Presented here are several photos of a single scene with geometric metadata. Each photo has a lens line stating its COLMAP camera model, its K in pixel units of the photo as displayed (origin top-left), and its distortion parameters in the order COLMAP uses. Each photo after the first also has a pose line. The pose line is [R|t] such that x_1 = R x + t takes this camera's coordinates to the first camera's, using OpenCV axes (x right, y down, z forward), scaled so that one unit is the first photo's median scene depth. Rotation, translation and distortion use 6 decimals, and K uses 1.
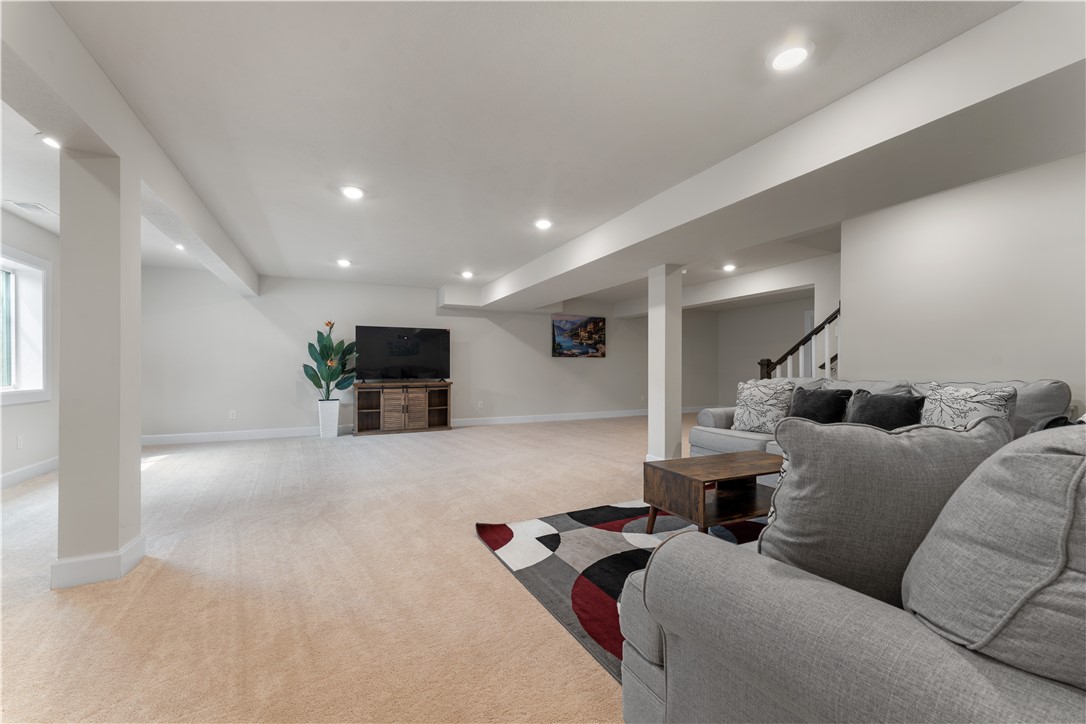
lens RADIAL K [[436.2, 0, 544.8], [0, 436.2, 366.2], [0, 0, 1]] dist [-0.001983, 0.000226]
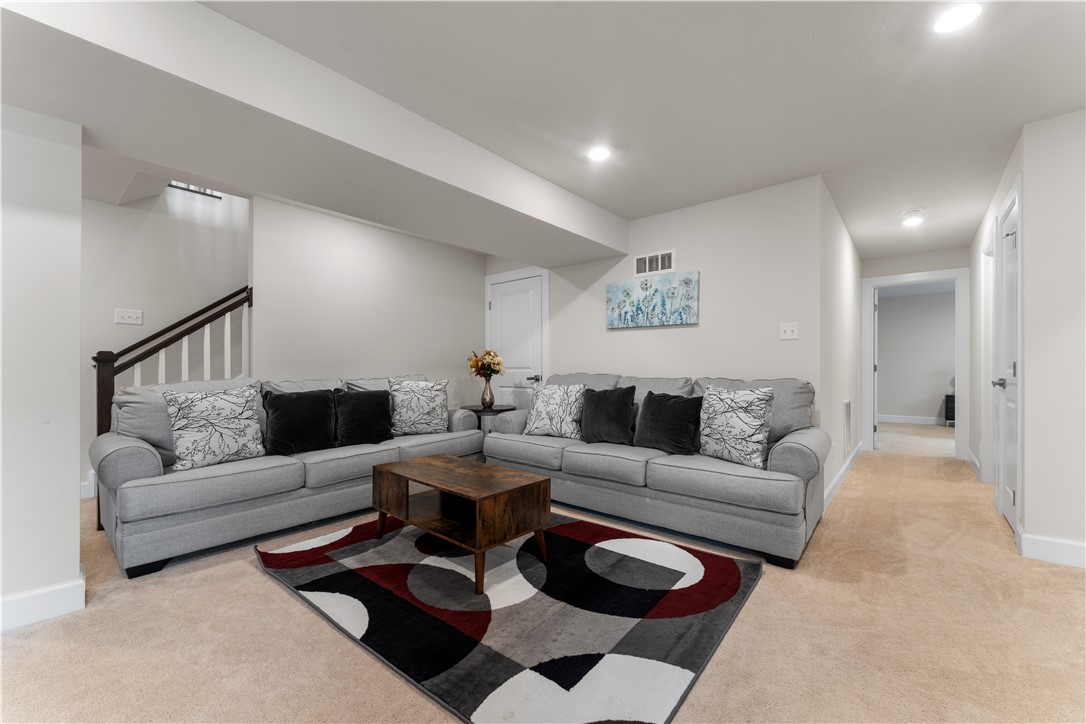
lens RADIAL K [[436.2, 0, 541.7], [0, 436.2, 365.7], [0, 0, 1]] dist [-0.001983, 0.000226]
pose [[-0.401744, 0.004419, 0.915741, -0.474601], [-0.005609, 0.999958, -0.007286, 0.006714], [-0.915735, -0.008064, -0.401702, 1.199730]]
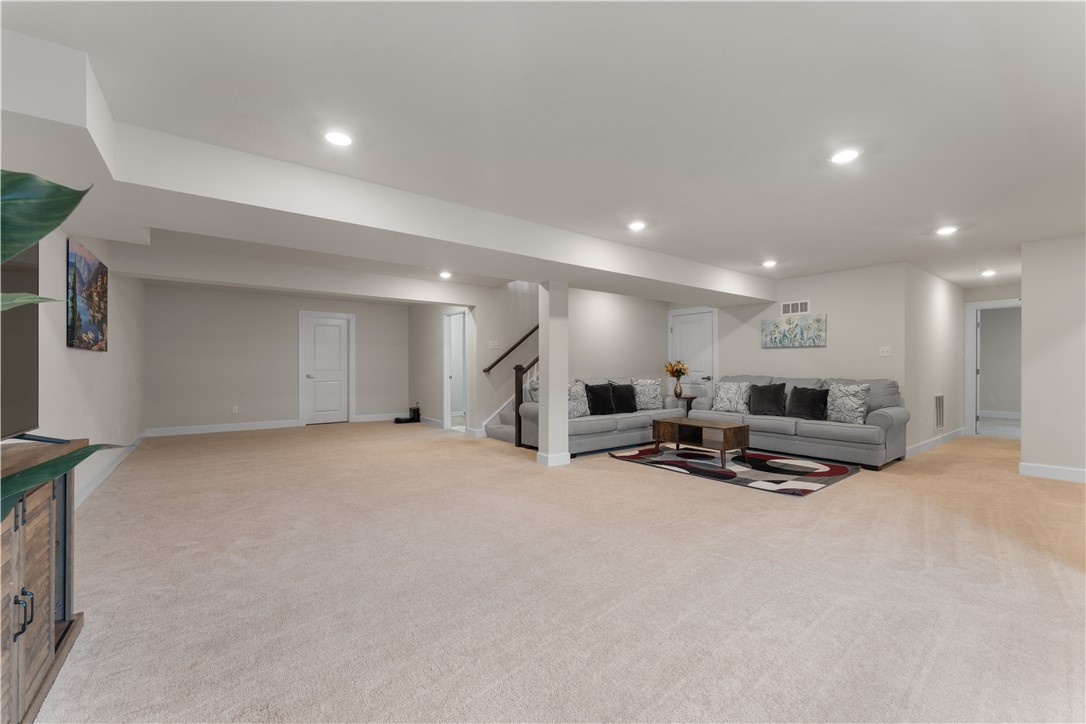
lens RADIAL K [[436.2, 0, 545.0], [0, 436.2, 366.4], [0, 0, 1]] dist [-0.001983, 0.000226]
pose [[-0.190397, 0.001414, 0.981706, -1.403589], [-0.005407, 0.999982, -0.002489, -0.018123], [-0.981692, -0.005782, -0.190386, 2.102062]]
